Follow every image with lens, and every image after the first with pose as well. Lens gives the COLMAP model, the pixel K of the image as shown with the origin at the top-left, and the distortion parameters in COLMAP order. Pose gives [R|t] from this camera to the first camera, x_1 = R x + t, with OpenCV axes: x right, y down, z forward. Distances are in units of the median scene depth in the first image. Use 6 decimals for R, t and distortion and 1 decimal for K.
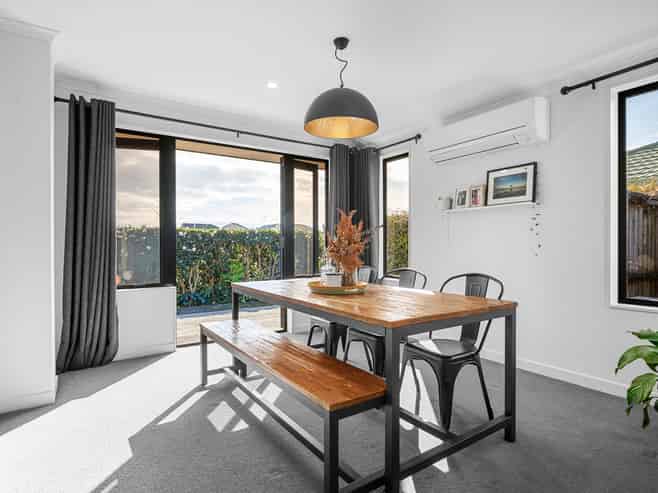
lens RADIAL K [[369.6, 0, 329.0], [0, 369.6, 246.5], [0, 0, 1]] dist [-0.027012, -0.000045]
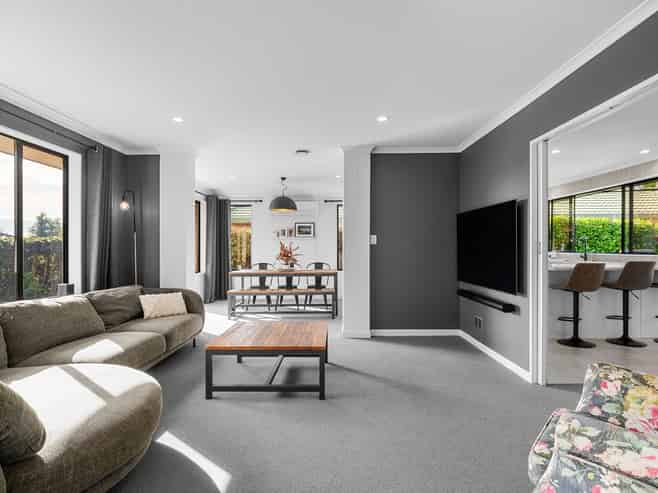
lens RADIAL K [[369.6, 0, 329.0], [0, 369.6, 246.5], [0, 0, 1]] dist [-0.027012, -0.000045]
pose [[0.563072, 0.001796, 0.826406, -1.645376], [0.001498, 0.999994, -0.003194, -0.038671], [-0.826406, 0.003036, 0.563066, -0.657304]]
